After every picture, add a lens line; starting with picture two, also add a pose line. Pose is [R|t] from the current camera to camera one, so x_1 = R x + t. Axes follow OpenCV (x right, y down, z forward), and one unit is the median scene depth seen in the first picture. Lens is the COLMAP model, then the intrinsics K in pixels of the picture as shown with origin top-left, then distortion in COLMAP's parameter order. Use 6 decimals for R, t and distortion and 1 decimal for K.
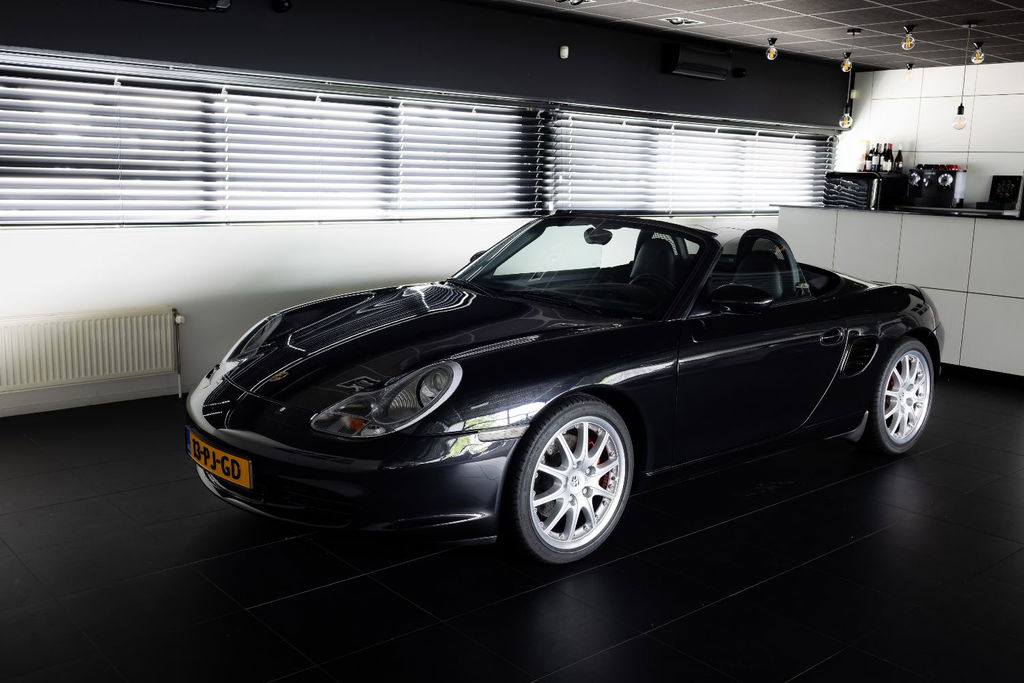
lens RADIAL K [[976.4, 0, 538.7], [0, 976.4, 341.4], [0, 0, 1]] dist [0.077185, 0.001847]
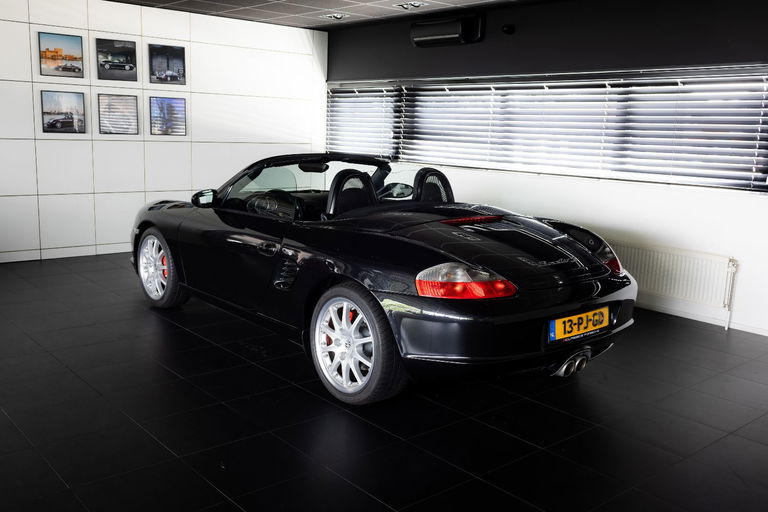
lens RADIAL K [[750.2, 0, 384.0], [0, 750.2, 256.0], [0, 0, 1]] dist [-0.003313, -0.008213]
pose [[-0.028877, 0.141016, -0.989586, 0.939352], [-0.205001, 0.968120, 0.143939, -0.128542], [0.978336, 0.207023, 0.000952, 0.882646]]
